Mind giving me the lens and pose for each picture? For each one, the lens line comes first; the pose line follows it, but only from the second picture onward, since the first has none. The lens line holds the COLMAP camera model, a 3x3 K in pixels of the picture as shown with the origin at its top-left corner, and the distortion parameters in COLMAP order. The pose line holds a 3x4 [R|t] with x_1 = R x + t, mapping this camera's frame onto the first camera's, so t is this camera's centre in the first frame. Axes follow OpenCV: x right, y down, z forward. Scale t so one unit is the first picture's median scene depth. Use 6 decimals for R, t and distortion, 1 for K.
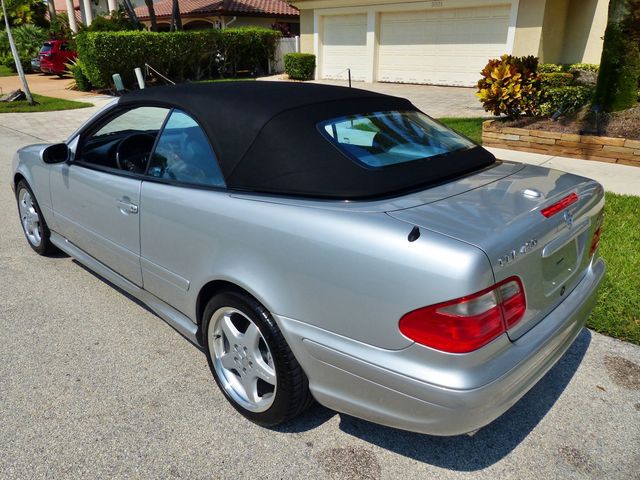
lens RADIAL K [[482.4, 0, 305.2], [0, 482.4, 235.2], [0, 0, 1]] dist [-0.033735, 0.023833]
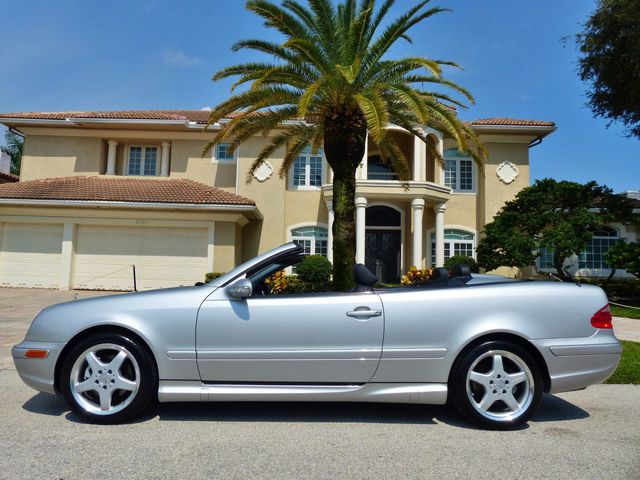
lens RADIAL K [[482.4, 0, 316.4], [0, 482.4, 234.9], [0, 0, 1]] dist [-0.033735, 0.023833]
pose [[0.692982, 0.088012, 0.715563, -0.890936], [0.233431, 0.911665, -0.338197, 0.096794], [-0.682119, 0.401399, 0.611222, 0.119775]]
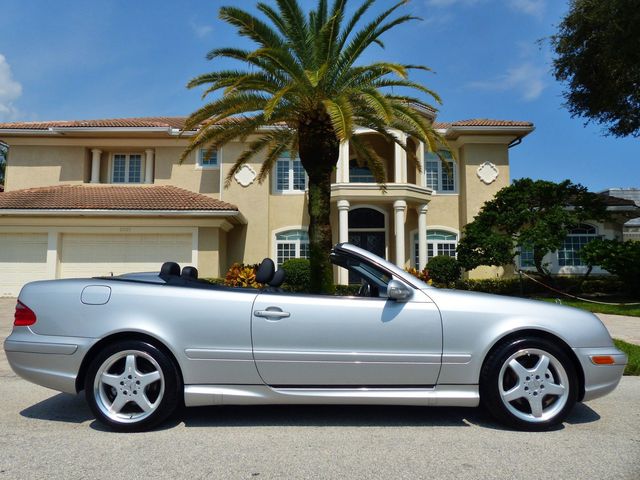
lens RADIAL K [[482.4, 0, 316.4], [0, 482.4, 236.1], [0, 0, 1]] dist [-0.033735, 0.023833]
pose [[0.686016, 0.076422, 0.723562, -0.856134], [0.257085, 0.904861, -0.339315, 0.136261], [-0.680654, 0.418792, 0.601102, 0.025894]]
